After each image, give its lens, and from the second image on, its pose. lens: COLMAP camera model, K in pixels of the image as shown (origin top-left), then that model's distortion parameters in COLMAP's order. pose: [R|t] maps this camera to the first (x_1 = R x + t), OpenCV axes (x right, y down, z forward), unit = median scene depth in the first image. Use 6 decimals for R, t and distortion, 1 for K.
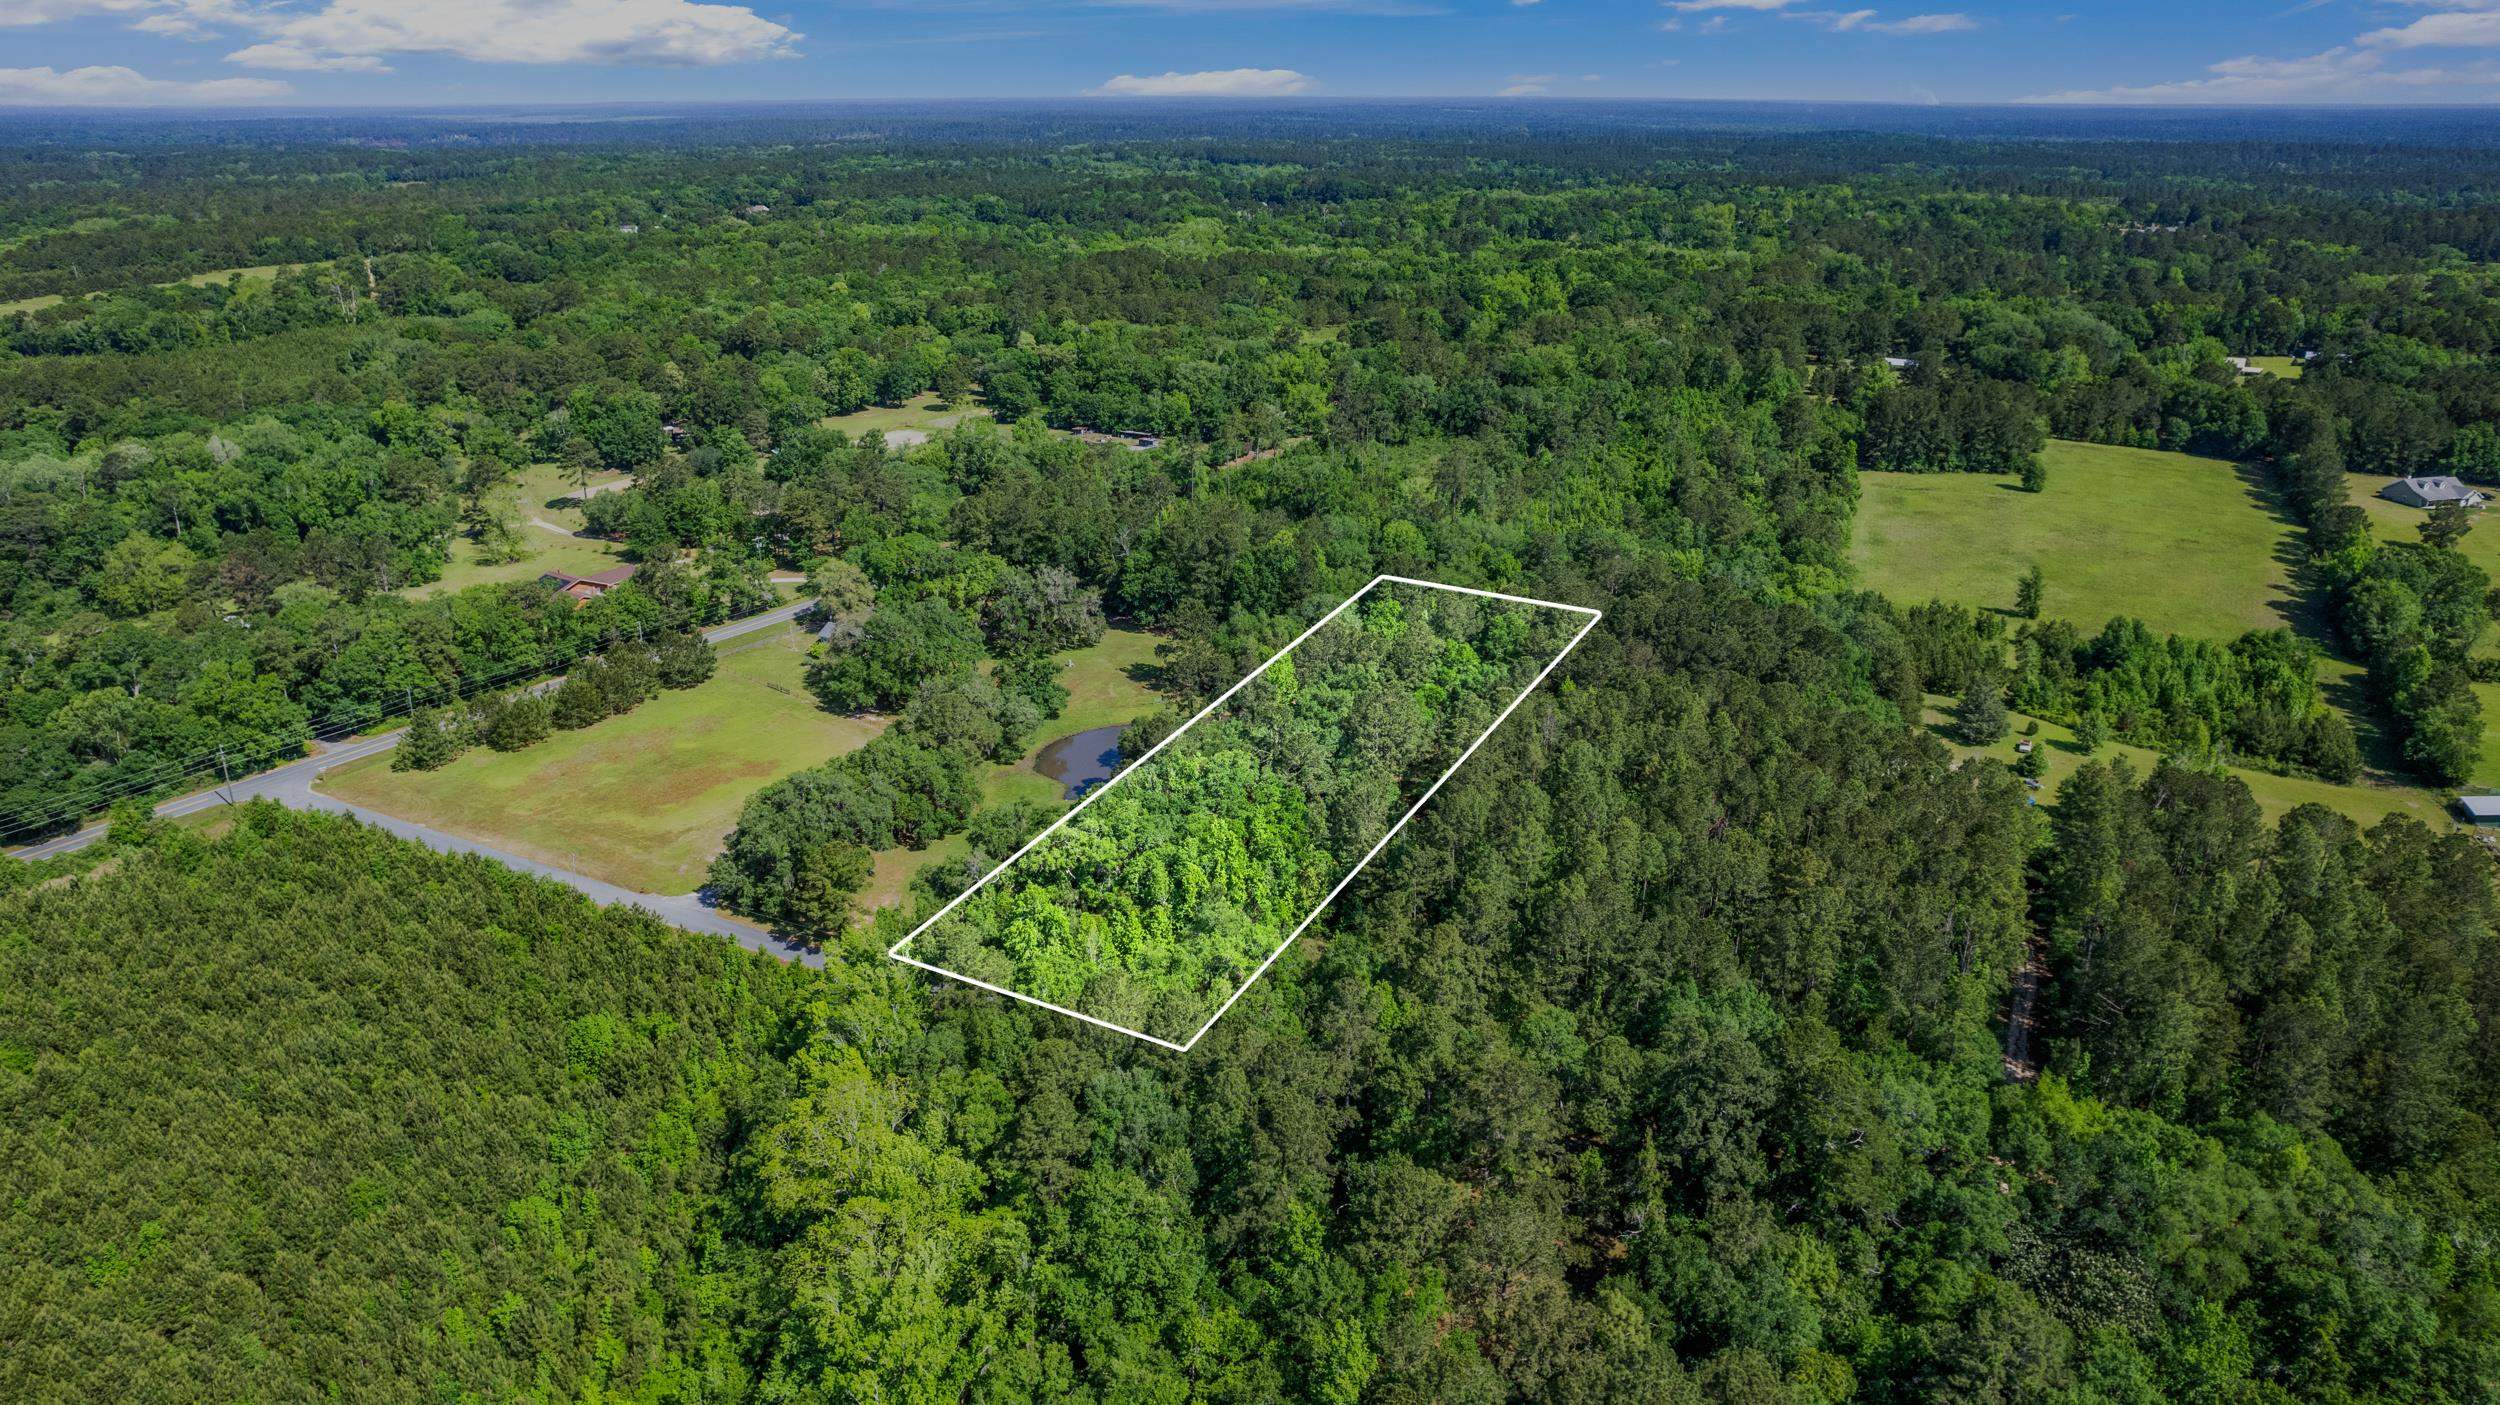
lens RADIAL K [[1607.1, 0, 1248.2], [0, 1607.1, 707.4], [0, 0, 1]] dist [-0.071305, 0.051800]
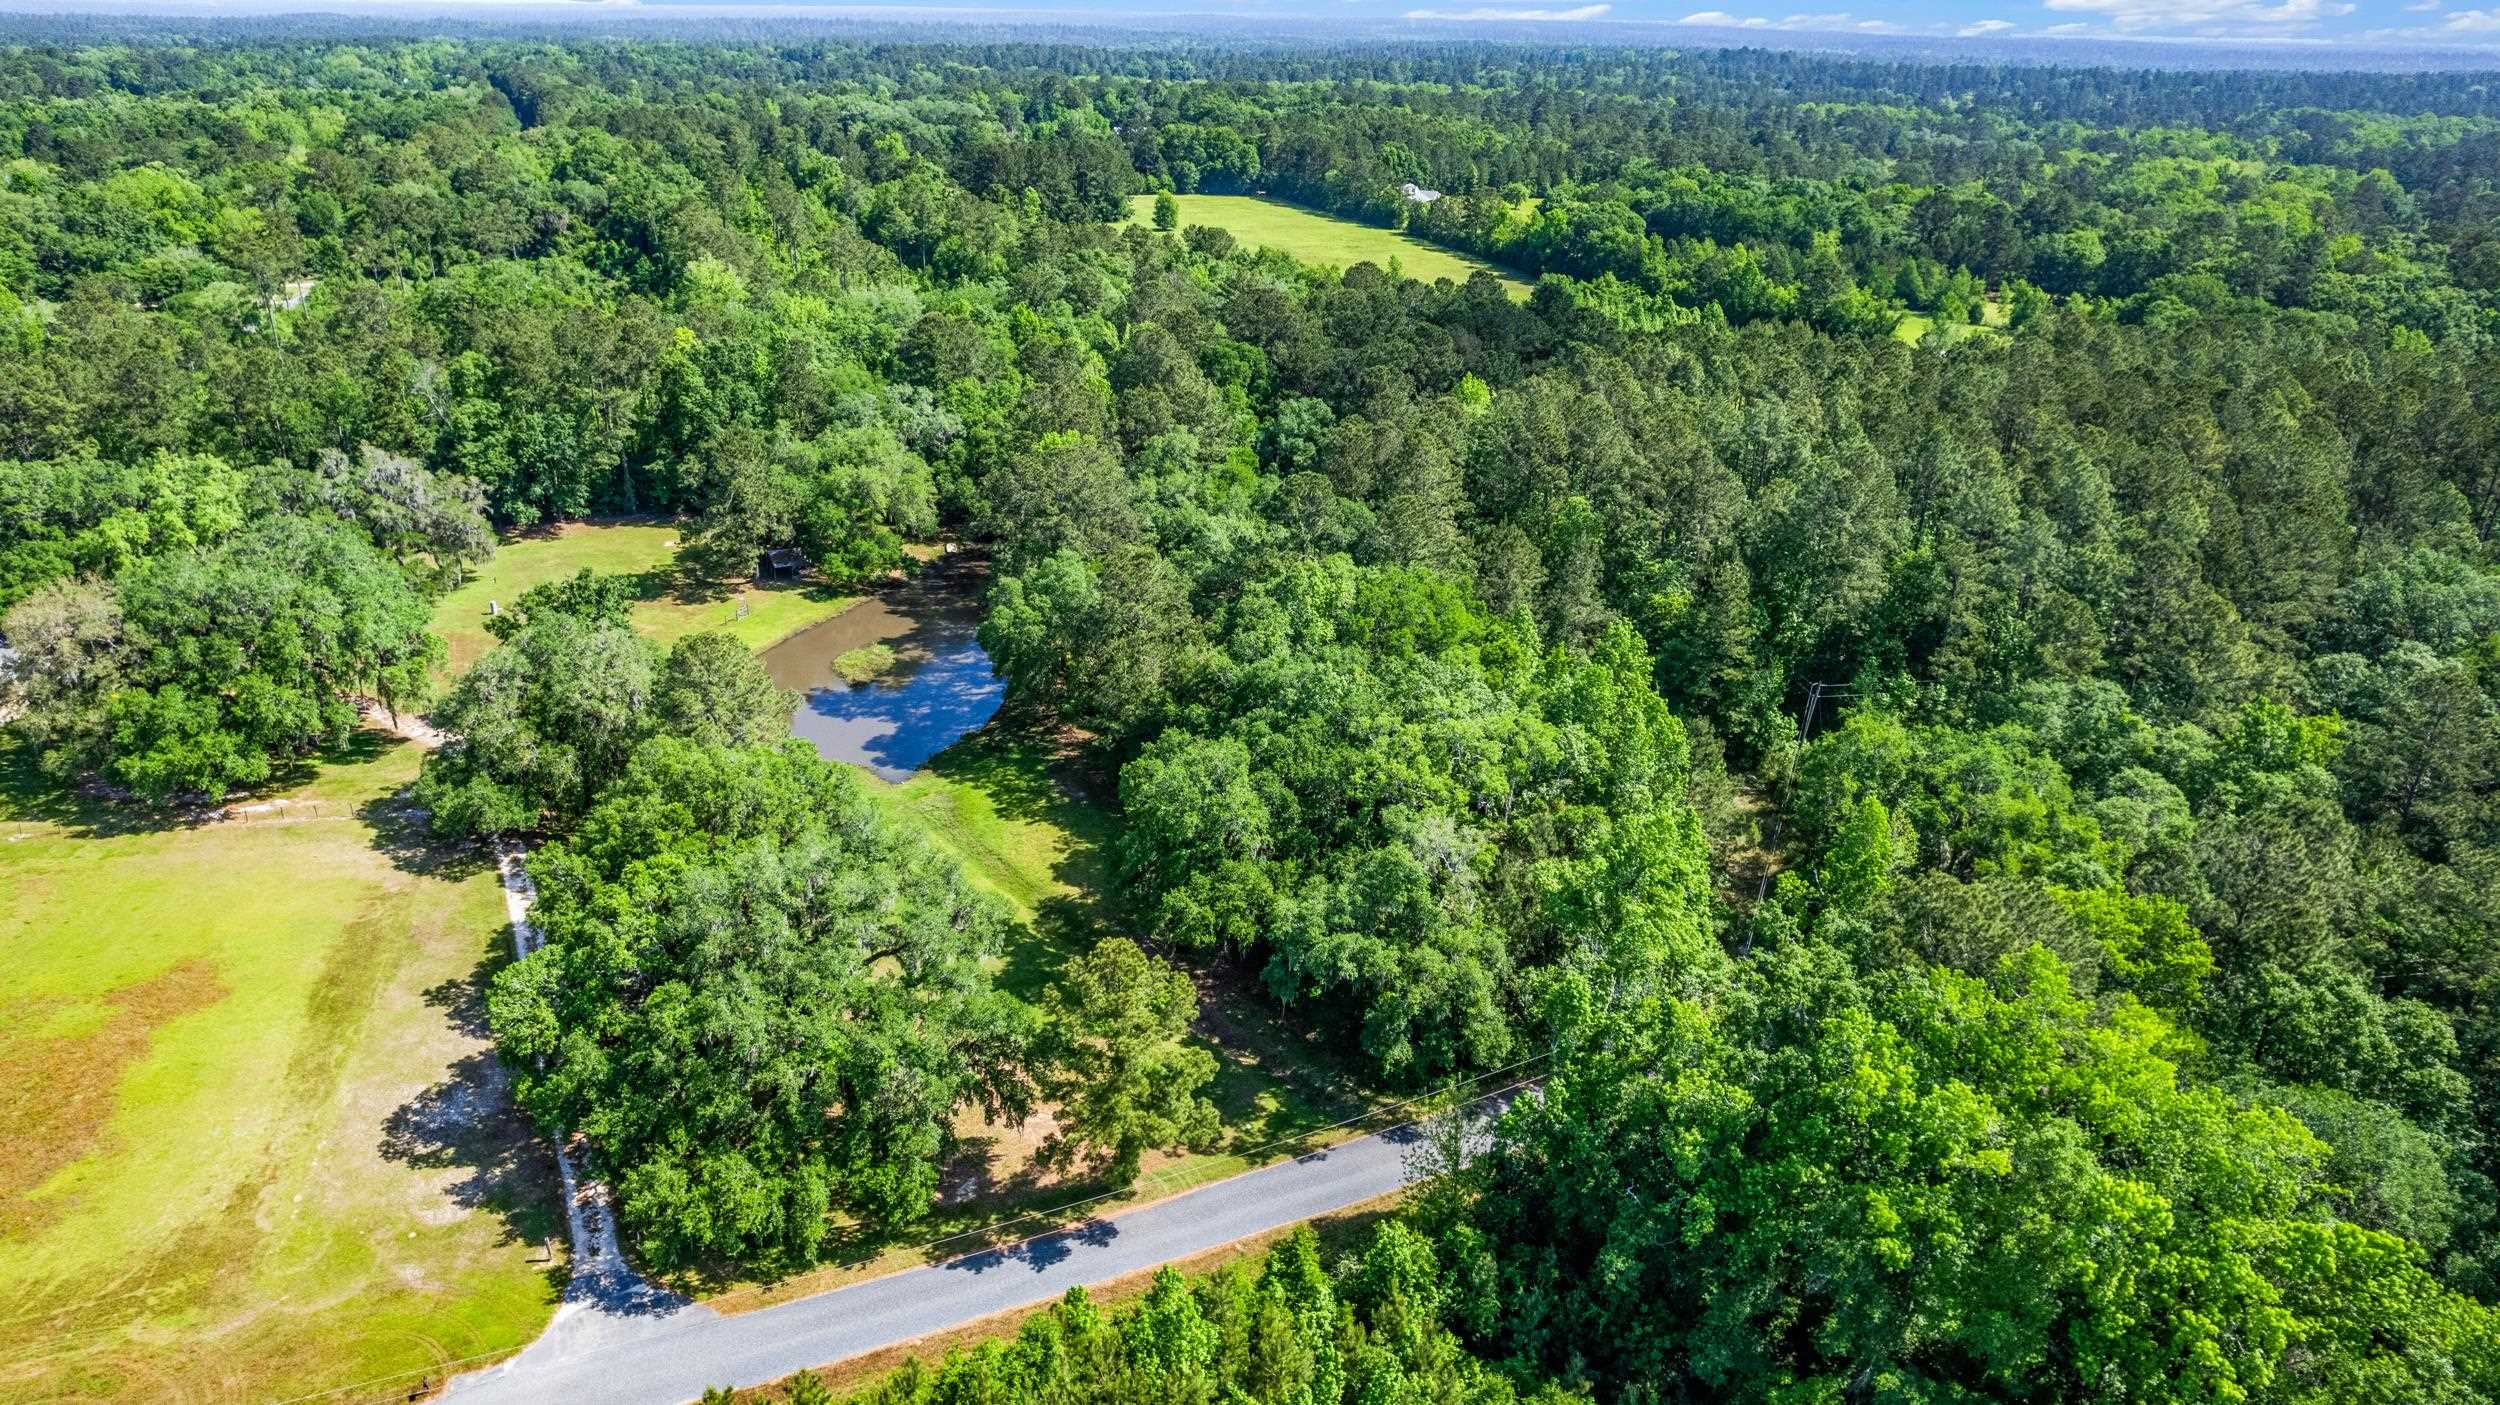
lens RADIAL K [[1607.1, 0, 1250.1], [0, 1607.1, 703.8], [0, 0, 1]] dist [-0.071305, 0.051800]
pose [[0.646025, -0.301149, 0.701400, -0.366964], [0.264264, 0.950298, 0.164614, -0.019929], [-0.716112, 0.079010, 0.693499, 0.525298]]
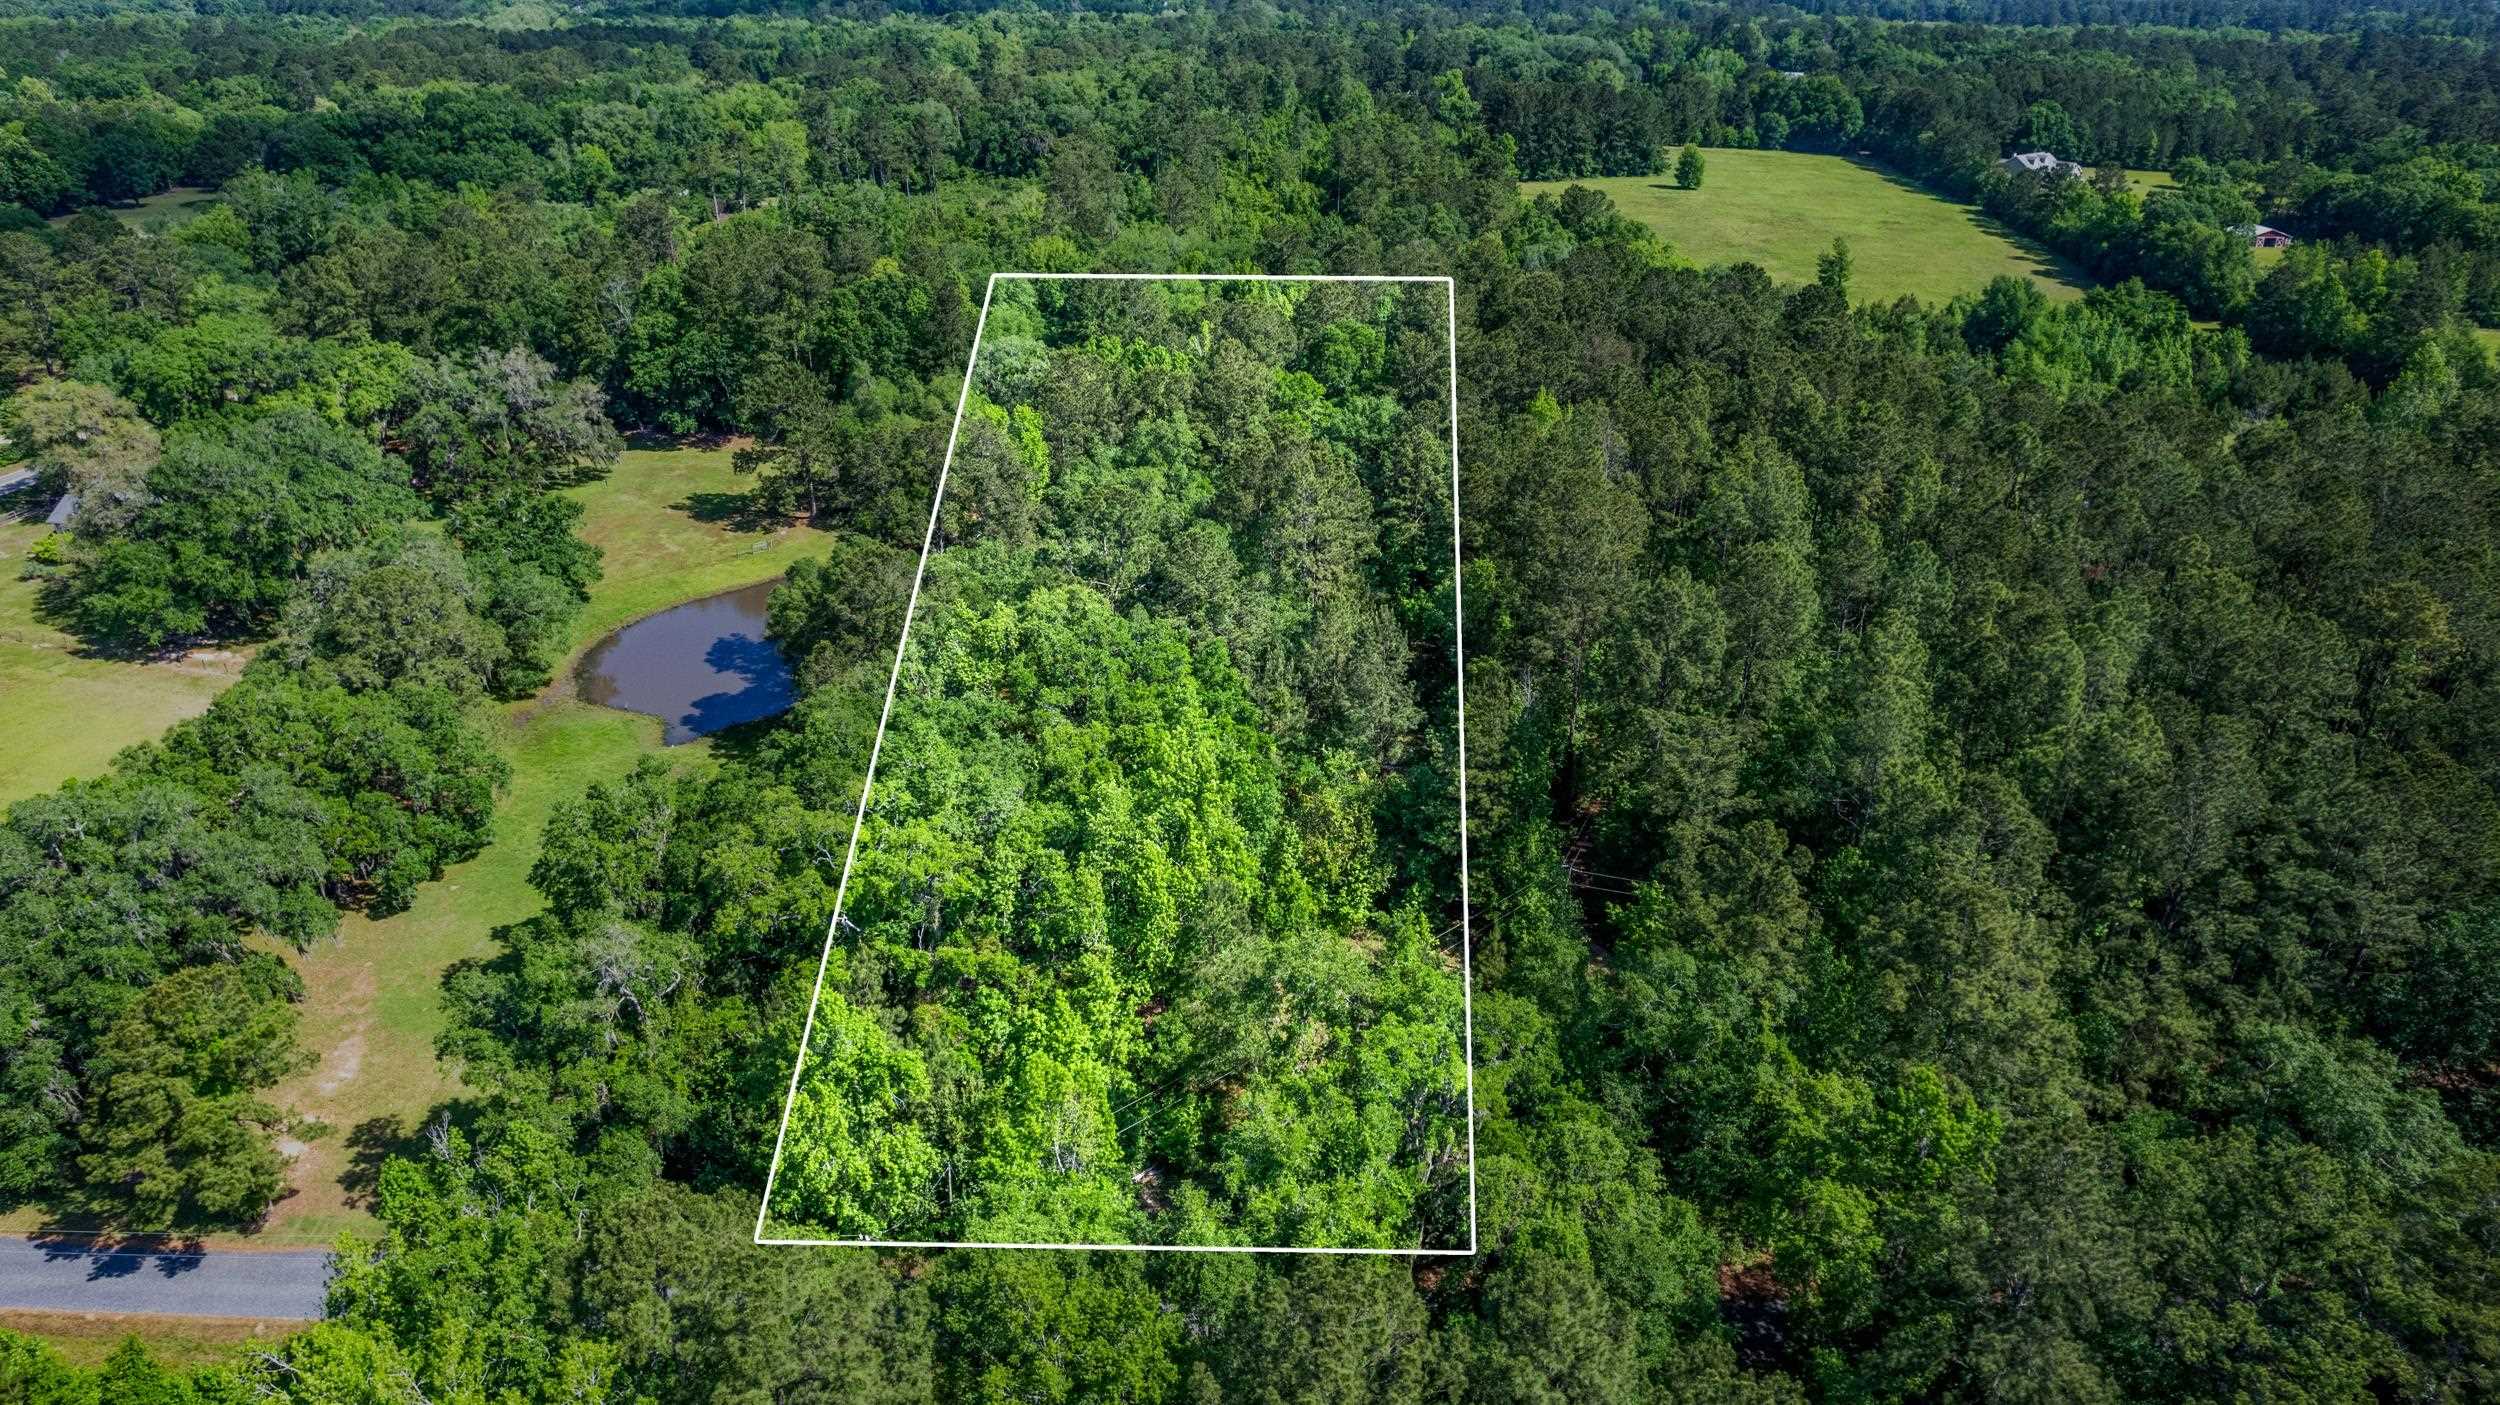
lens RADIAL K [[1607.1, 0, 1253.0], [0, 1607.1, 717.2], [0, 0, 1]] dist [-0.071305, 0.051800]
pose [[0.921684, -0.173038, 0.347213, -0.110050], [0.139498, 0.982976, 0.119578, 0.013000], [-0.361994, -0.061778, 0.930131, 0.434535]]
